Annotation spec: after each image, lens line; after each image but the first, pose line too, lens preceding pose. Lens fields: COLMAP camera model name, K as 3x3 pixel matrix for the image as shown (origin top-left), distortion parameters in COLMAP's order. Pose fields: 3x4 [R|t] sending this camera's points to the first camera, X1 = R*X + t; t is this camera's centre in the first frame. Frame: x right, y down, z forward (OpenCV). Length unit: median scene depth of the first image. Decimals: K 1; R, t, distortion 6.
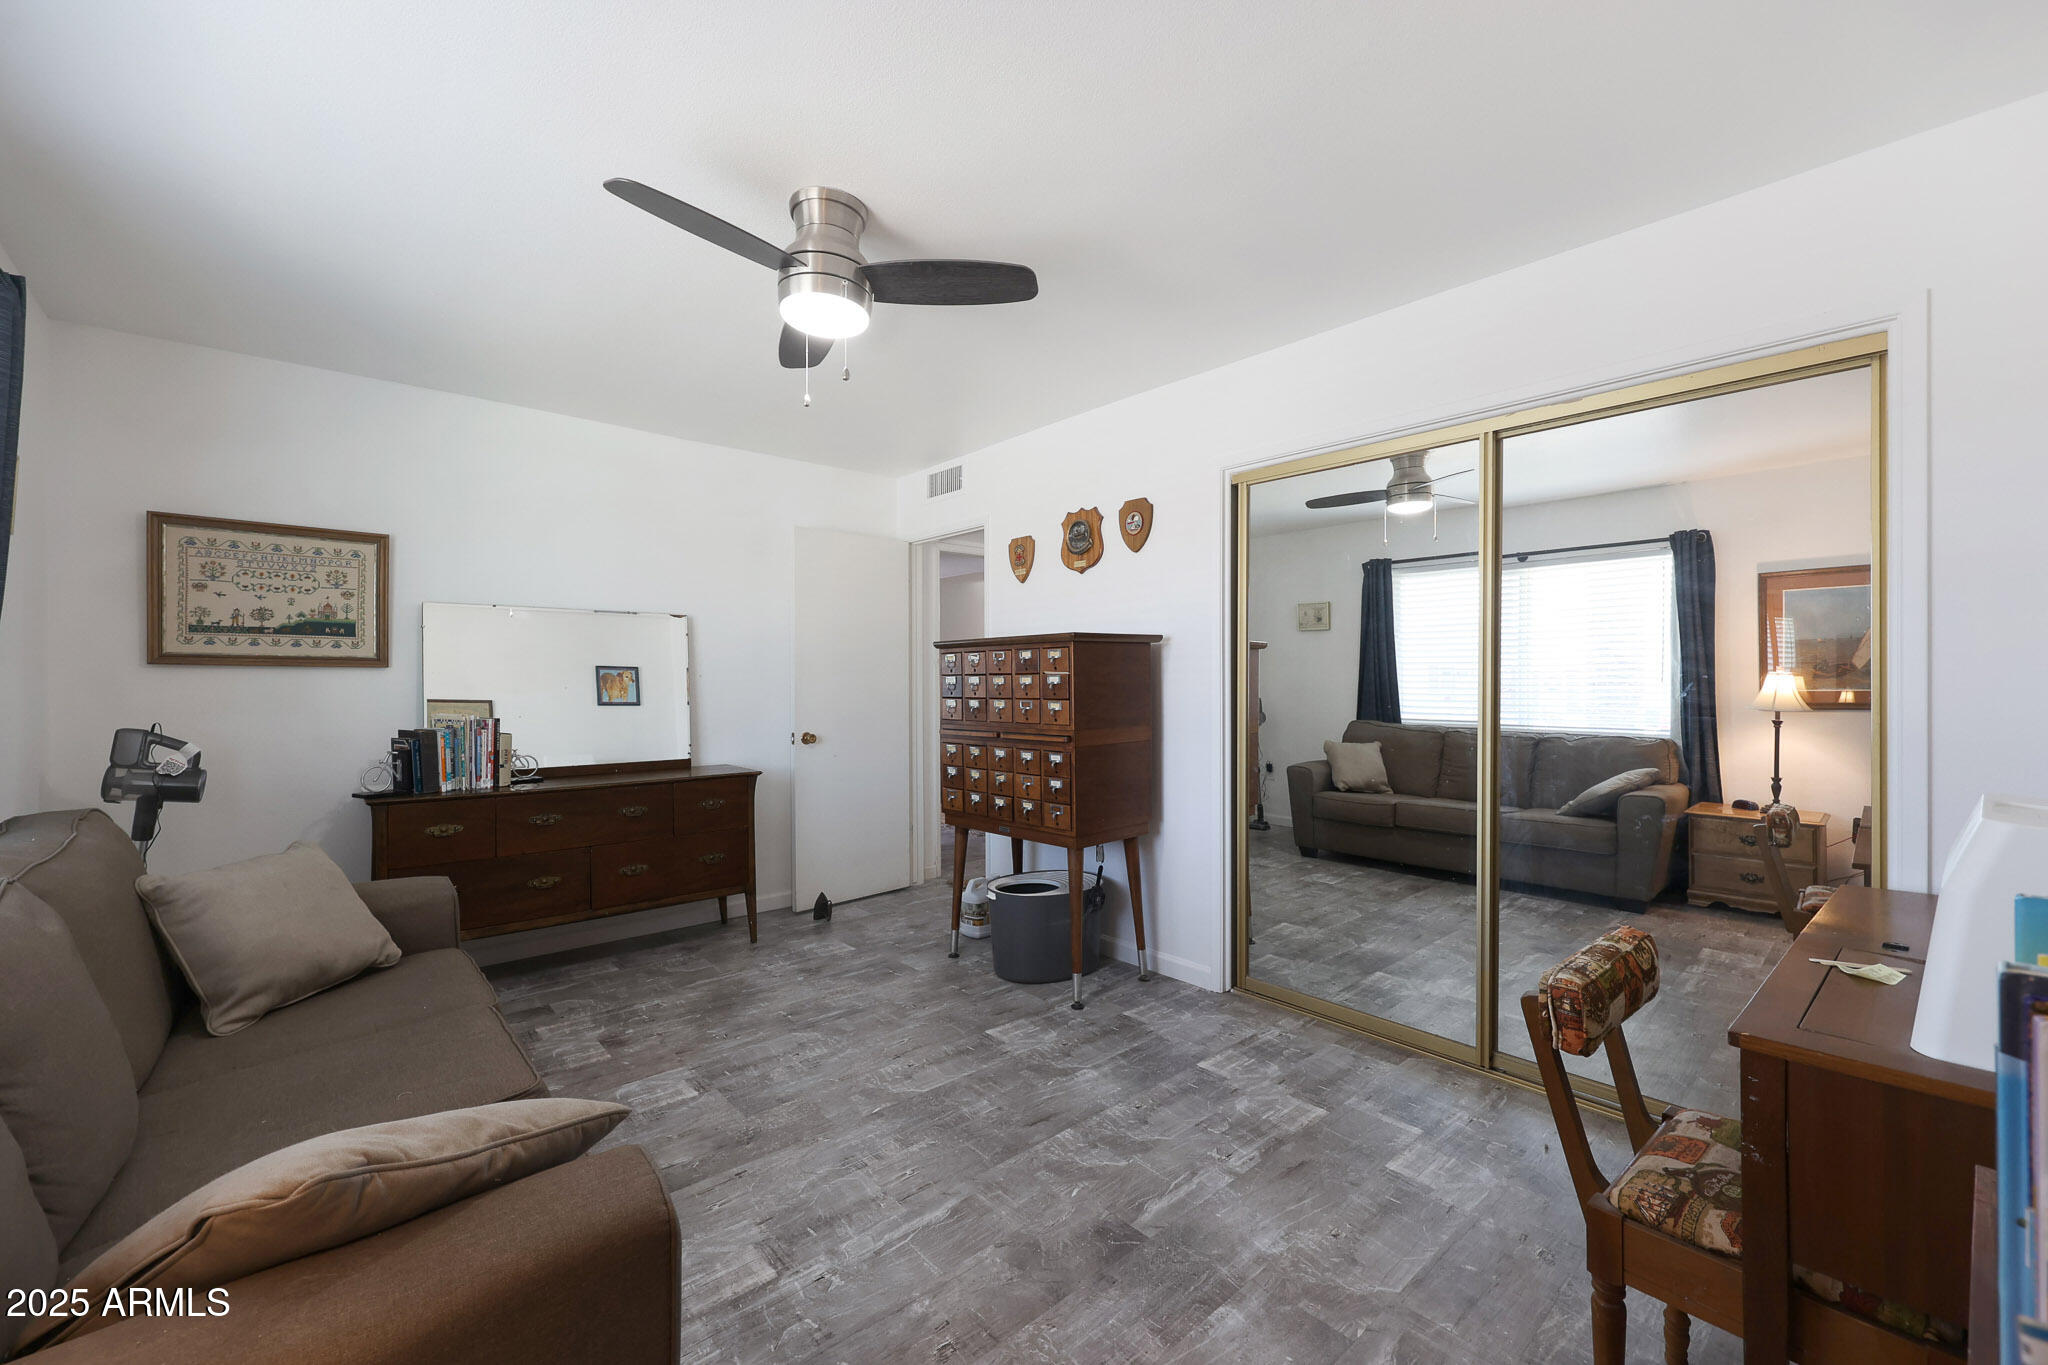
lens RADIAL K [[835.1, 0, 1024.1], [0, 835.1, 680.1], [0, 0, 1]] dist [0.001937, 0.000115]
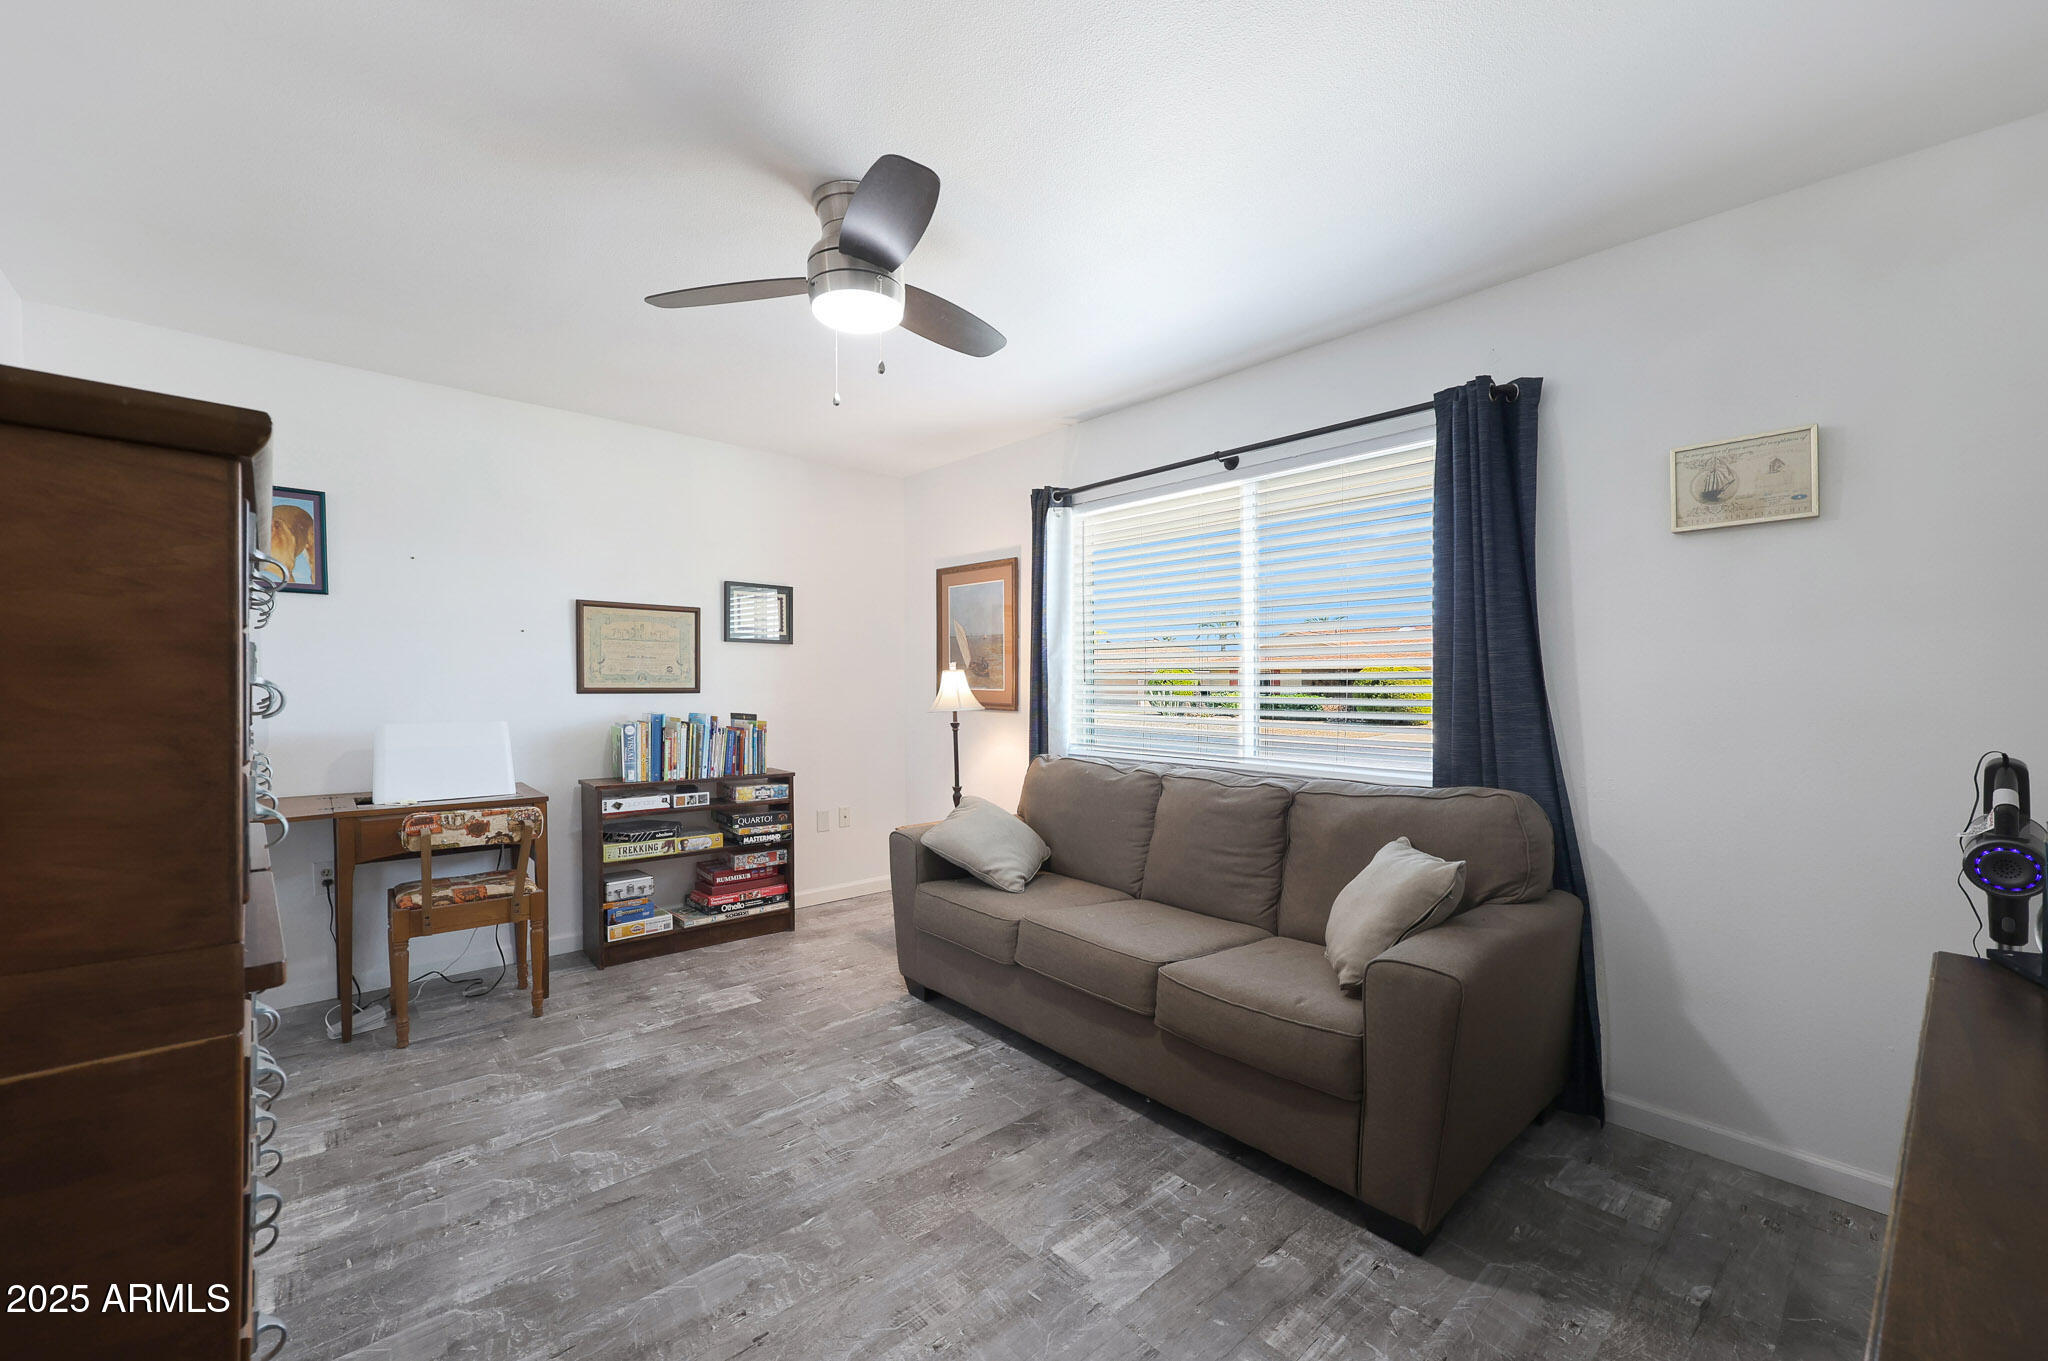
lens RADIAL K [[835.1, 0, 1023.3], [0, 835.1, 679.6], [0, 0, 1]] dist [0.001937, 0.000115]
pose [[-0.999976, 0.003683, -0.005851, -0.424139], [0.003714, 0.999979, -0.005223, 0.005307], [0.005831, -0.005245, -0.999969, 2.019977]]
